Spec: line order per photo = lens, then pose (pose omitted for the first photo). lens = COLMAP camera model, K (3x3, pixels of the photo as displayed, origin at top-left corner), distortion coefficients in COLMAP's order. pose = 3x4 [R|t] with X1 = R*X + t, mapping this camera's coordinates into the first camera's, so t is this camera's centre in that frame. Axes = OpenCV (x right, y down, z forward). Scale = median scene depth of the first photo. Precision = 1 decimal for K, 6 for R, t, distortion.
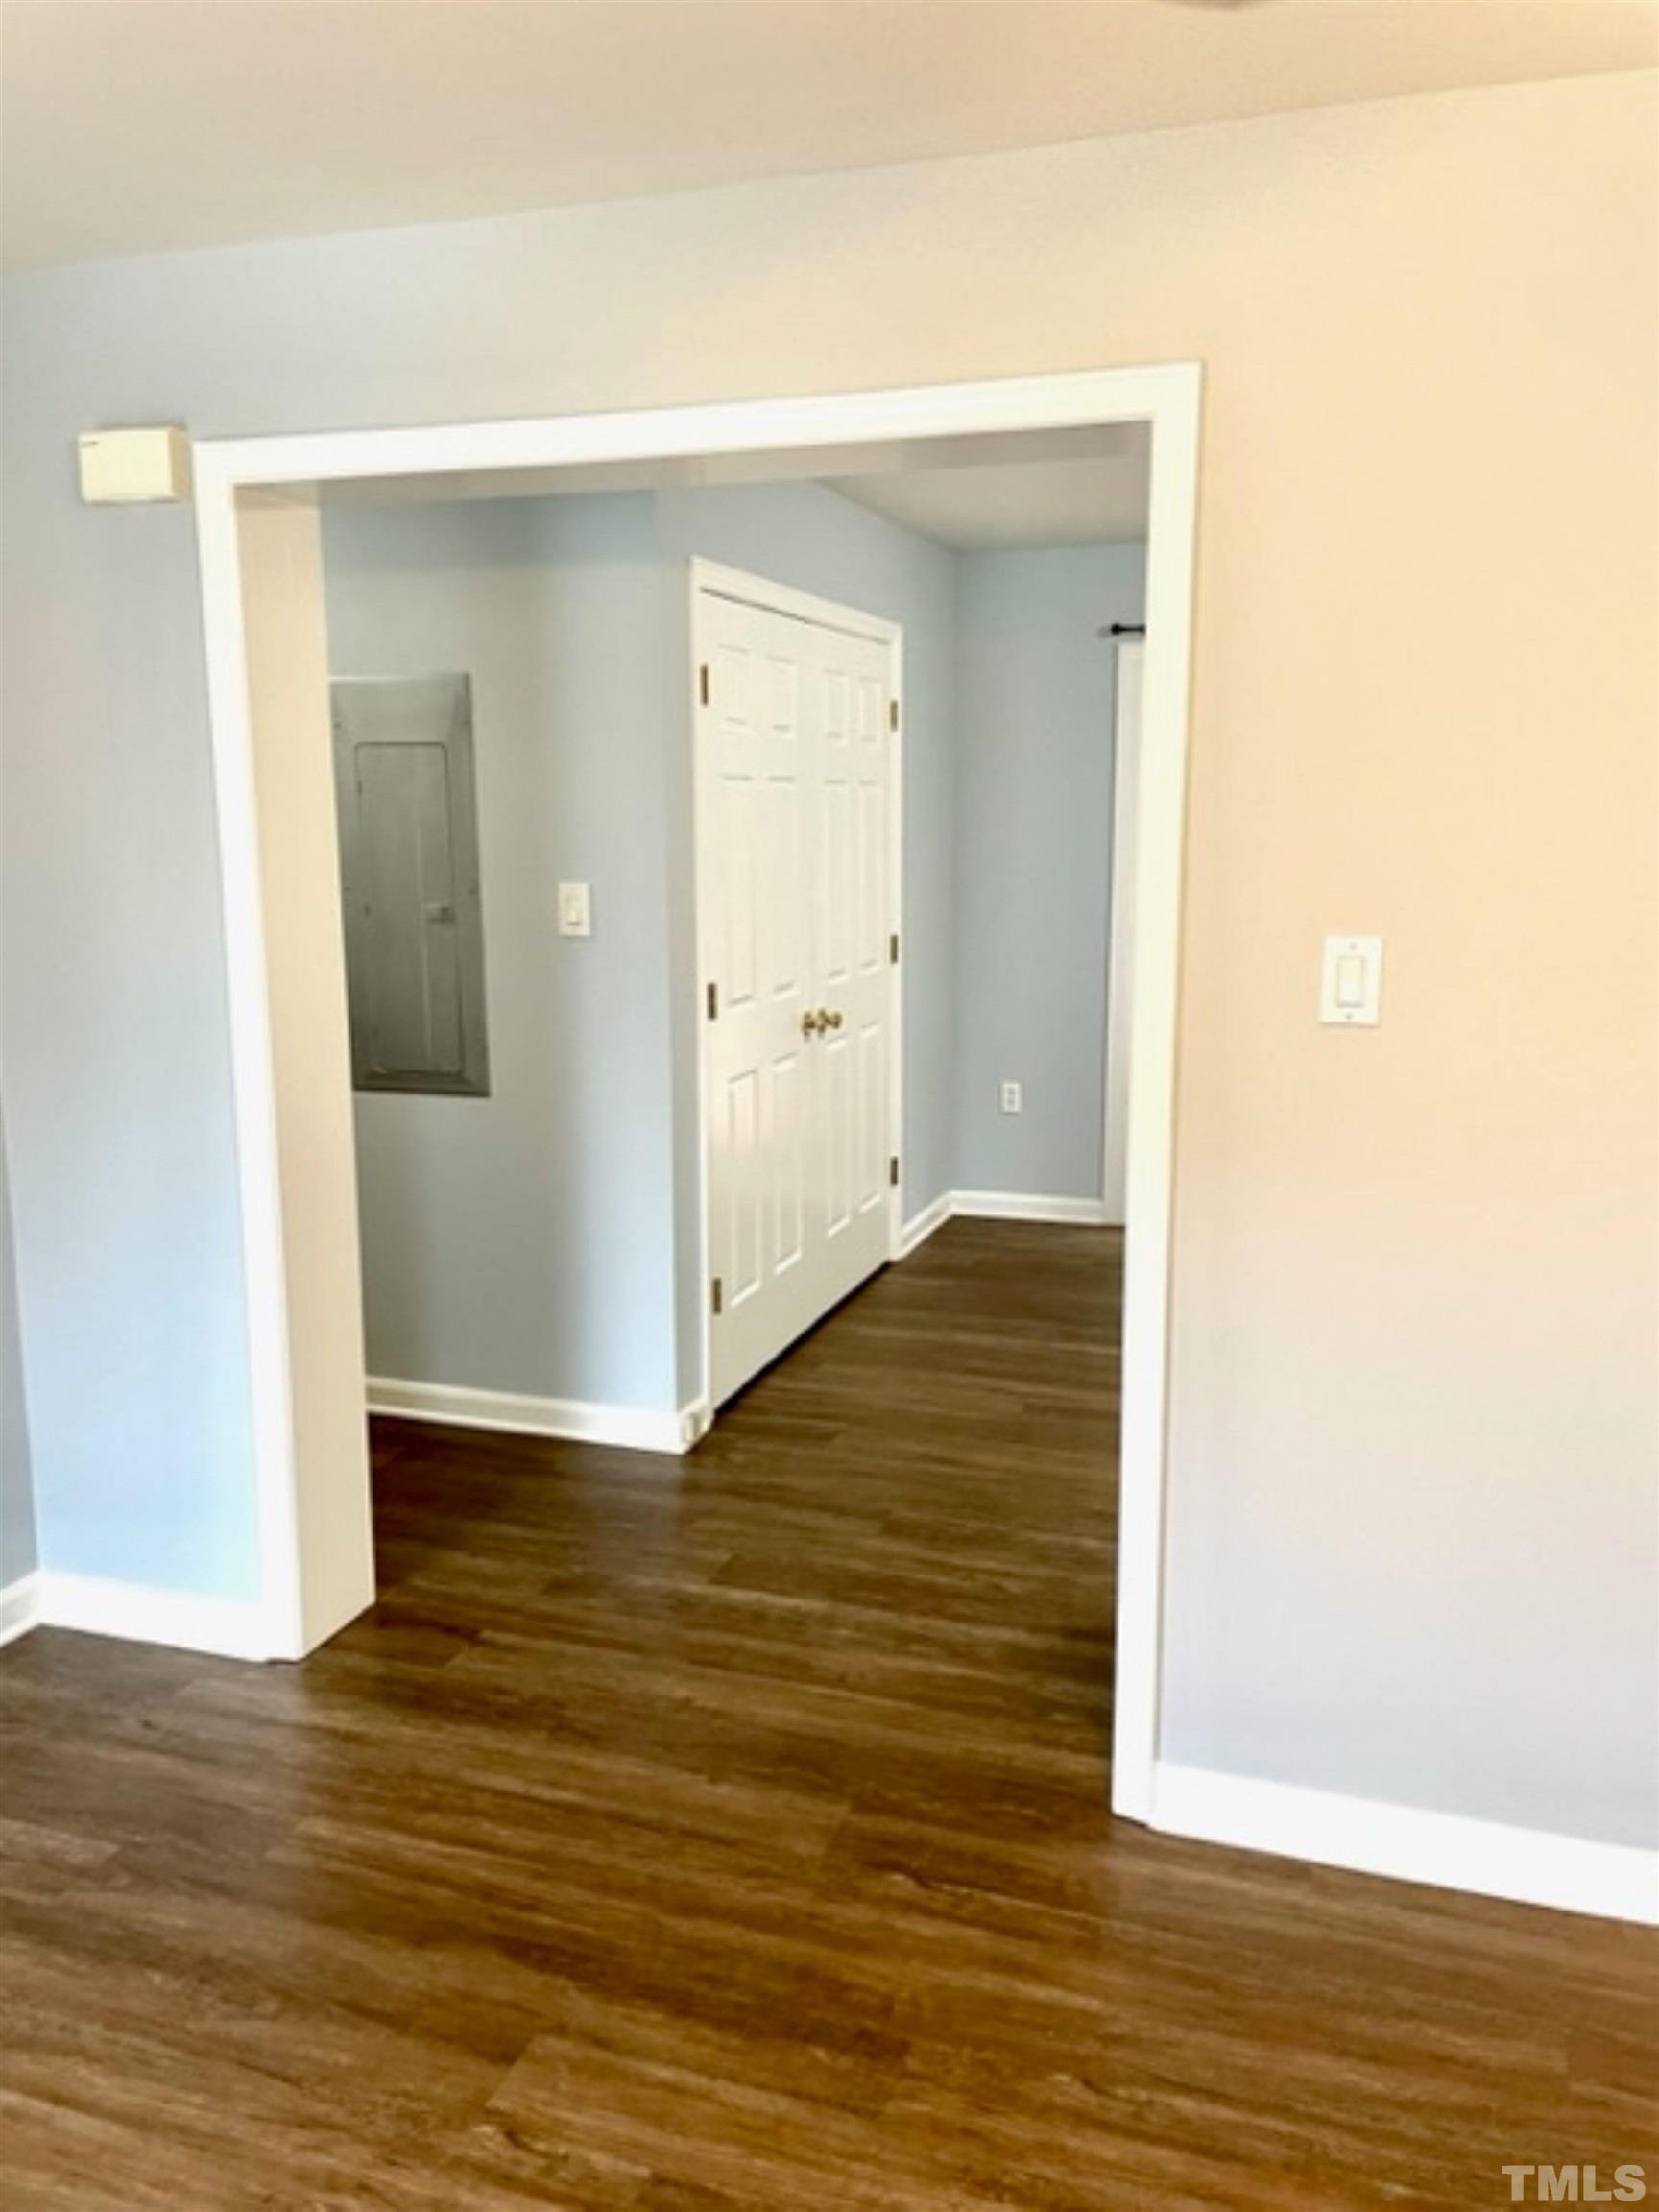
lens RADIAL K [[1665.0, 0, 834.4], [0, 1665.0, 1103.2], [0, 0, 1]] dist [0.087351, -0.107312]
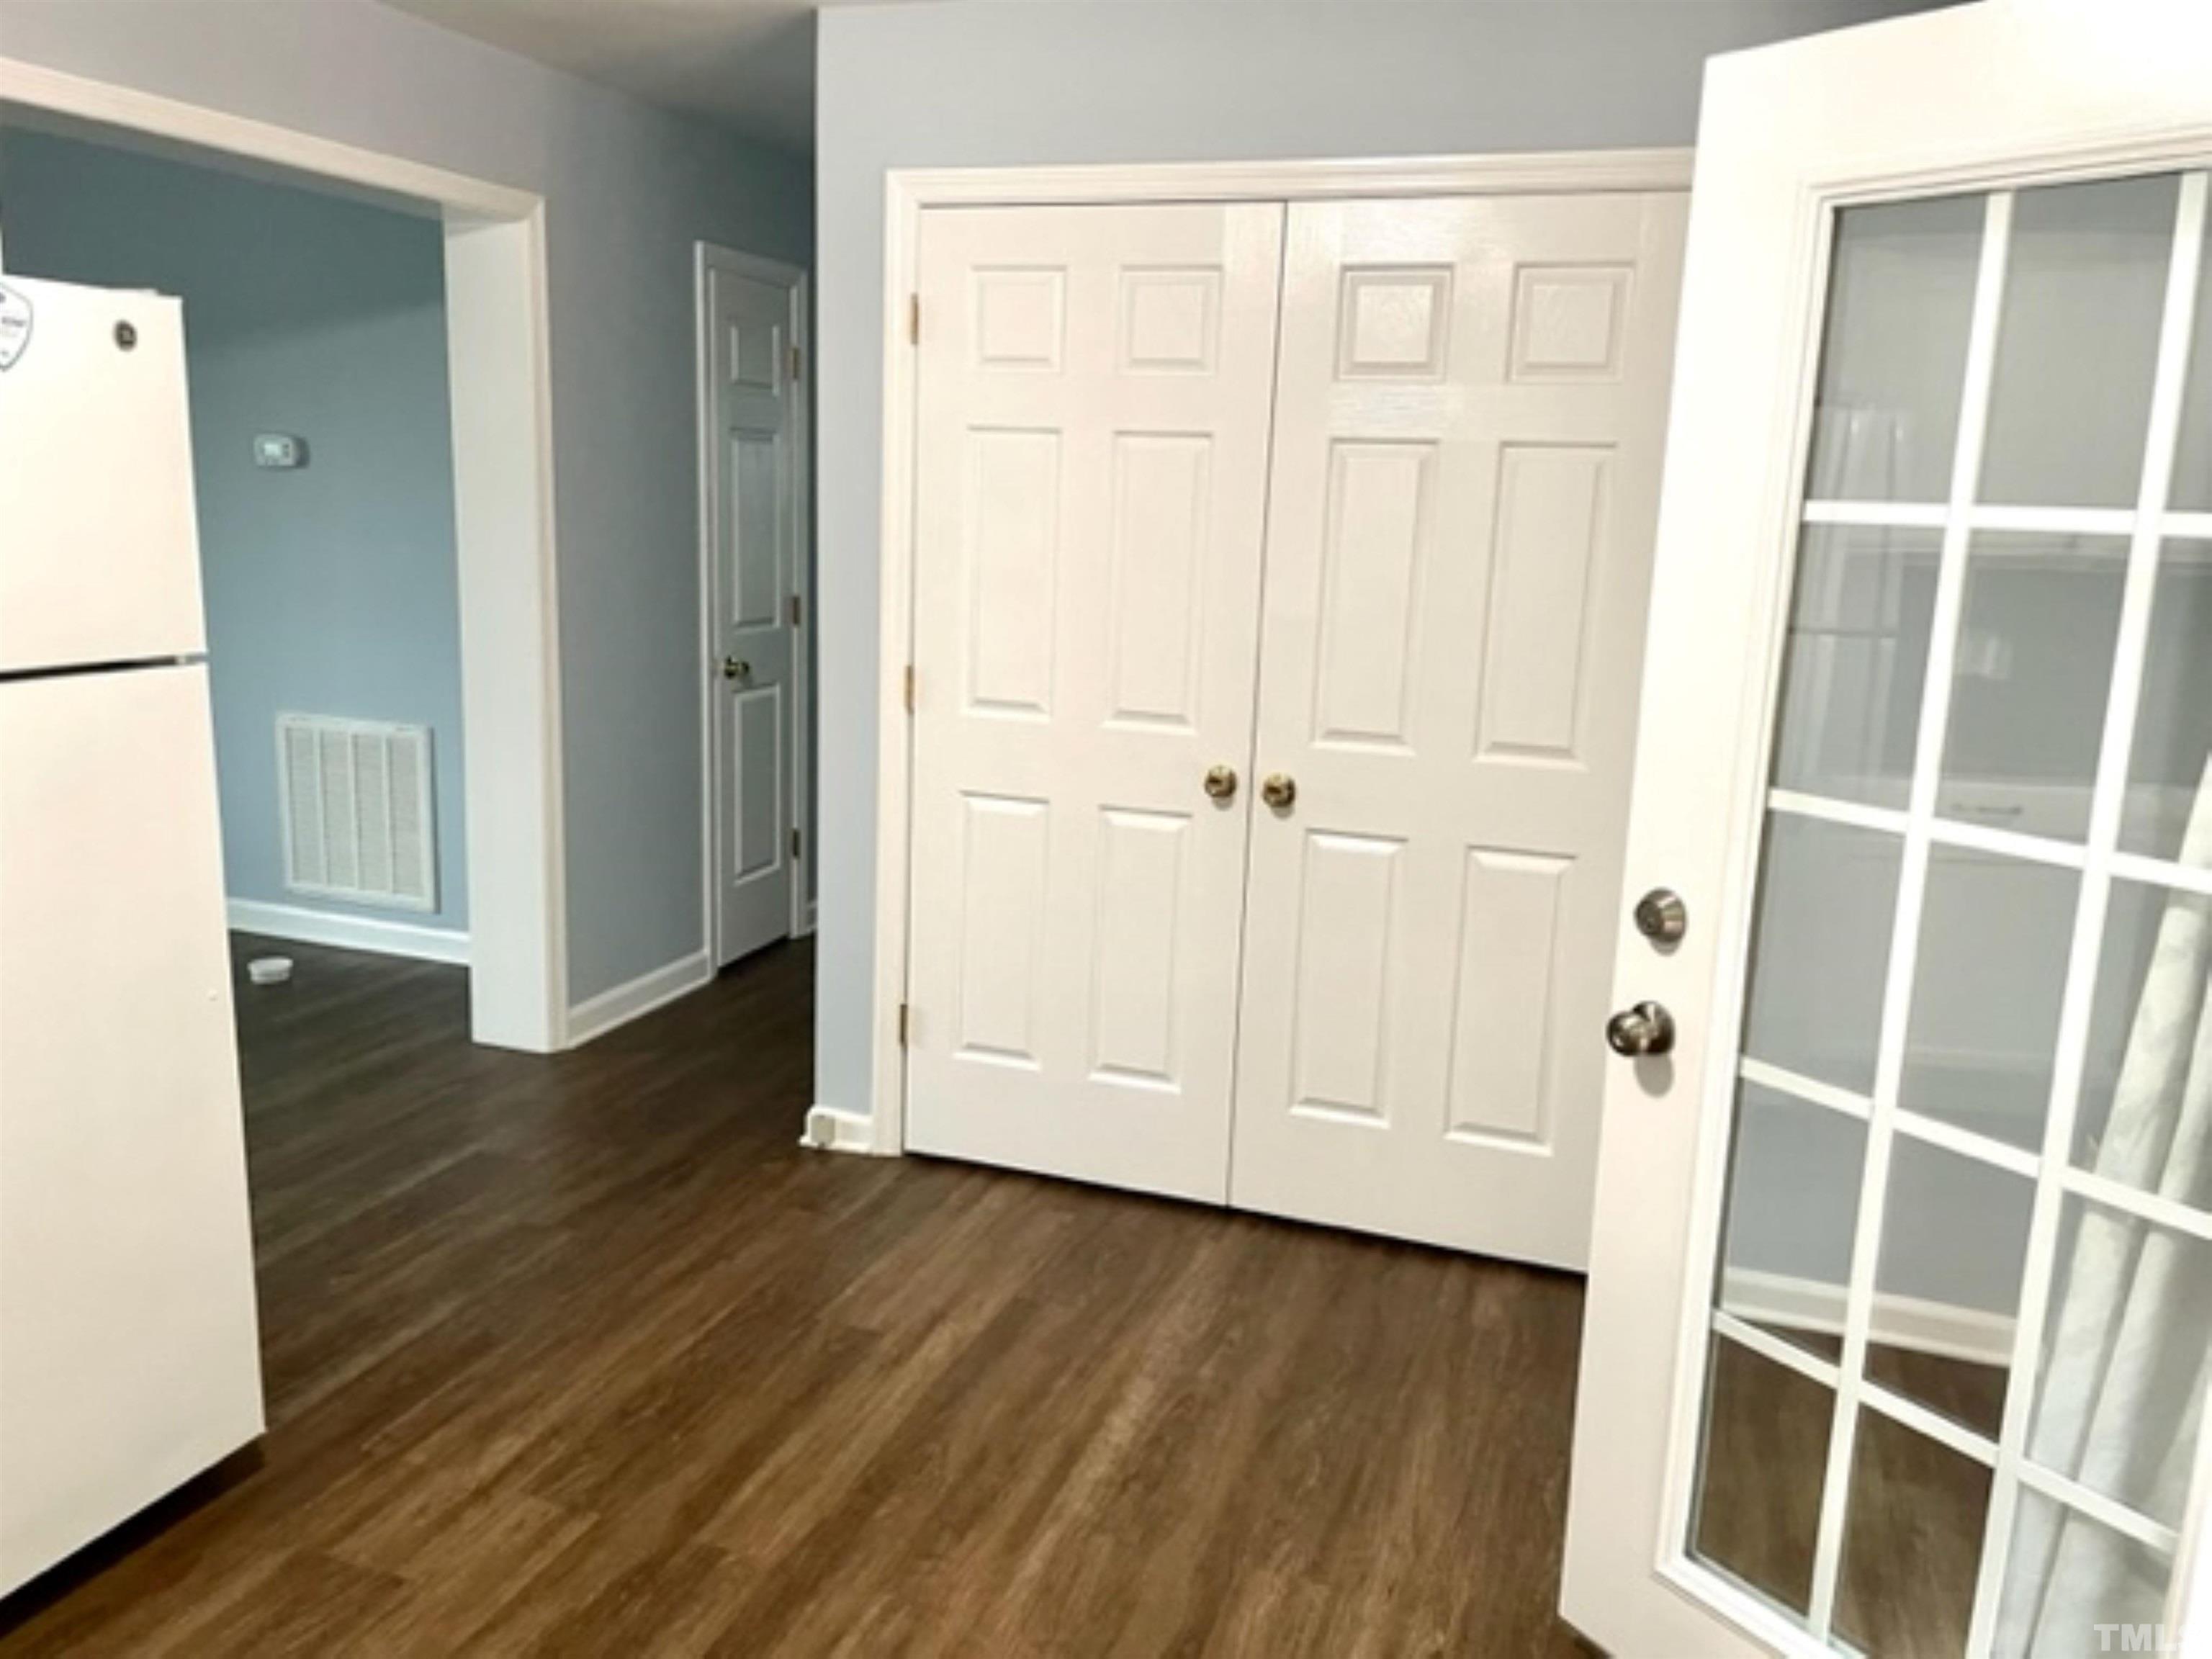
lens RADIAL K [[1665.0, 0, 1099.9], [0, 1665.0, 823.6], [0, 0, 1]] dist [0.087351, -0.107312]
pose [[-0.010813, 0.197996, -0.980143, 1.015492], [-0.211489, 0.957573, 0.195770, -0.236816], [0.977321, 0.209406, 0.031520, 1.384771]]
